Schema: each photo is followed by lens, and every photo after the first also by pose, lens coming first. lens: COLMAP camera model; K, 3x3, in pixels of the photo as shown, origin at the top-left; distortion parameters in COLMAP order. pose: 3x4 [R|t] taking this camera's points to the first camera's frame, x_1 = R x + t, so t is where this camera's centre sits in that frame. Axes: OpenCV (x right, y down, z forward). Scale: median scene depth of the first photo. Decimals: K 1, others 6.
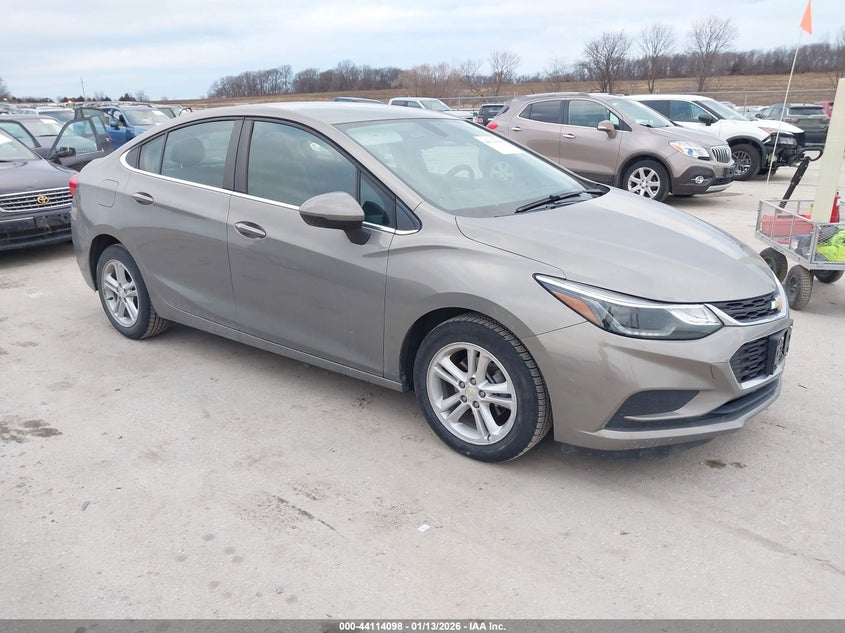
lens RADIAL K [[566.7, 0, 422.5], [0, 566.7, 316.5], [0, 0, 1]] dist [0.024153, -0.000774]
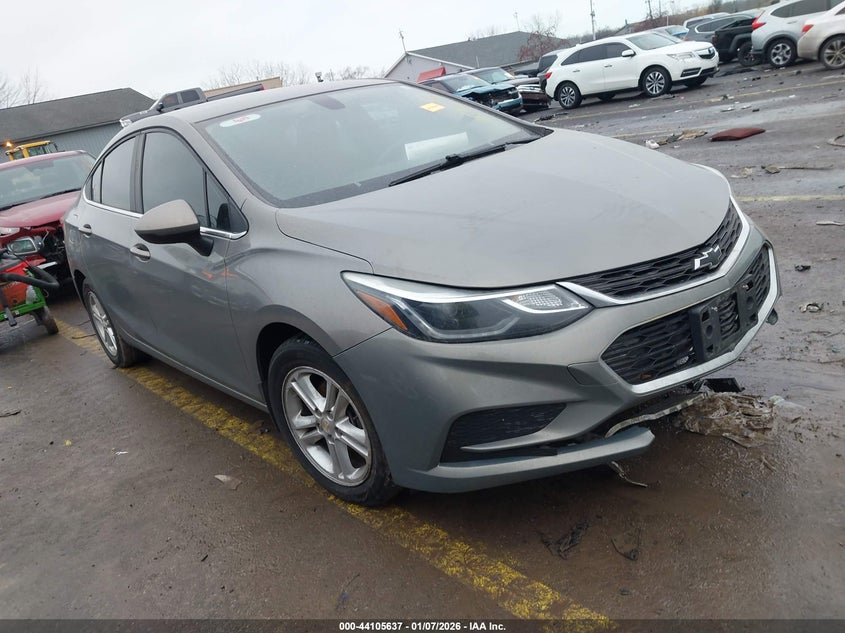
lens RADIAL K [[566.7, 0, 422.5], [0, 566.7, 316.5], [0, 0, 1]] dist [0.024153, -0.000774]
pose [[0.960363, -0.120029, -0.251587, 0.457676], [0.133876, 0.990246, 0.038602, -0.027304], [0.244499, -0.070753, 0.967065, 0.238336]]
